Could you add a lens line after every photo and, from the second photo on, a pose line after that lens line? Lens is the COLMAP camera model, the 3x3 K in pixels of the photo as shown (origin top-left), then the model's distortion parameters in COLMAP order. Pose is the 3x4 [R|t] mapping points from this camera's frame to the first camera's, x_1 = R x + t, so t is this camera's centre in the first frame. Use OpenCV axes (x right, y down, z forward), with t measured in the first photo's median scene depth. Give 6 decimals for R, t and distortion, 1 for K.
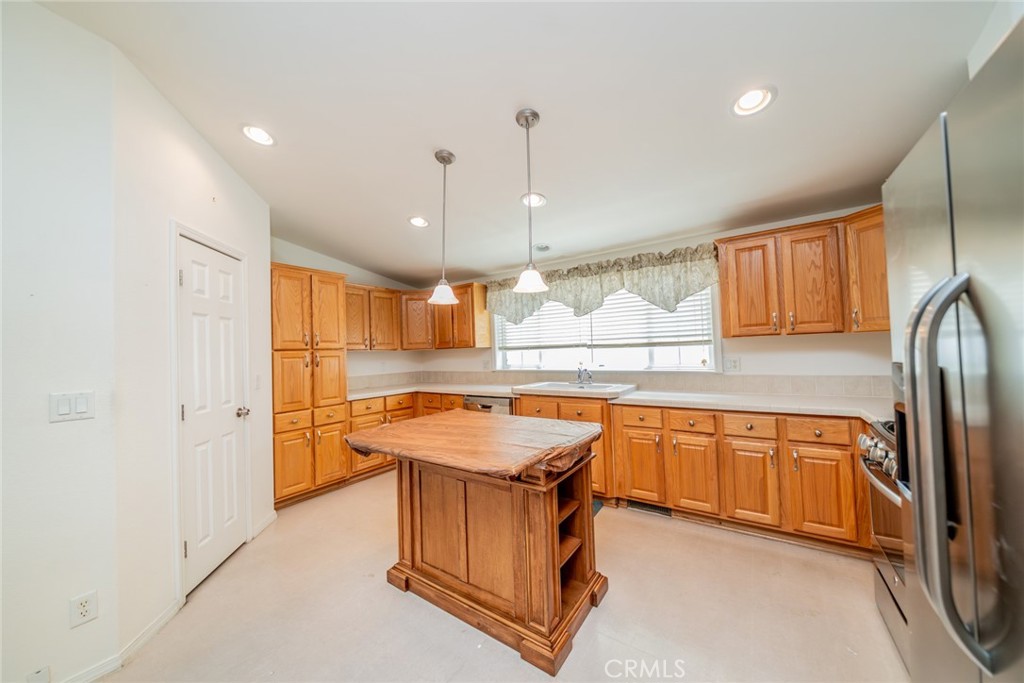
lens RADIAL K [[353.3, 0, 512.0], [0, 353.3, 341.5], [0, 0, 1]] dist [-0.000983, -0.000123]
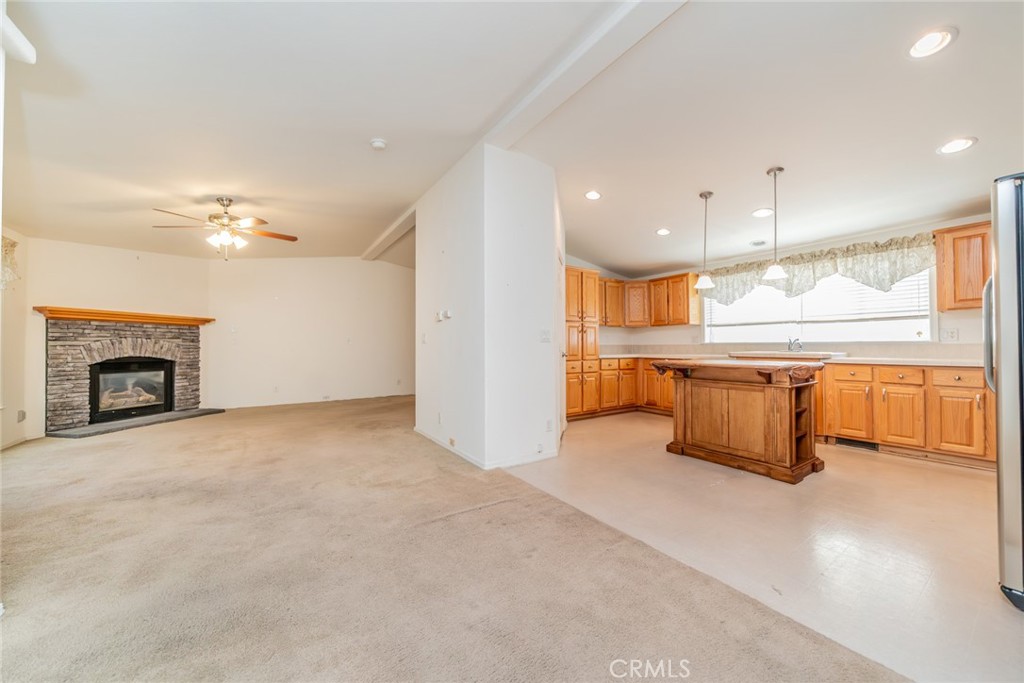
lens RADIAL K [[379.2, 0, 521.3], [0, 379.2, 342.6], [0, 0, 1]] dist [-0.000719, -0.000041]
pose [[0.937999, 0.025005, -0.345735, -0.253558], [-0.017426, 0.999535, 0.025011, 0.077393], [0.346200, -0.017436, 0.937999, -0.622036]]
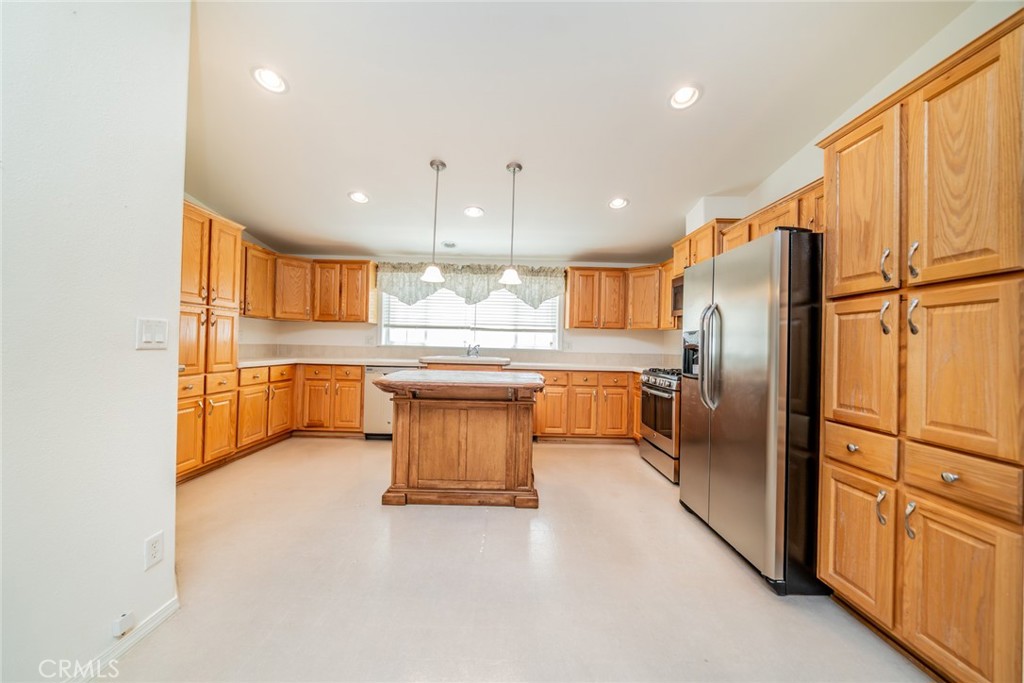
lens RADIAL K [[353.3, 0, 512.0], [0, 353.3, 341.5], [0, 0, 1]] dist [-0.000983, -0.000123]
pose [[0.811963, 0.057332, 0.580886, -0.468757], [-0.066204, 0.997788, -0.005940, 0.066967], [-0.579942, -0.033634, 0.813963, -0.141383]]
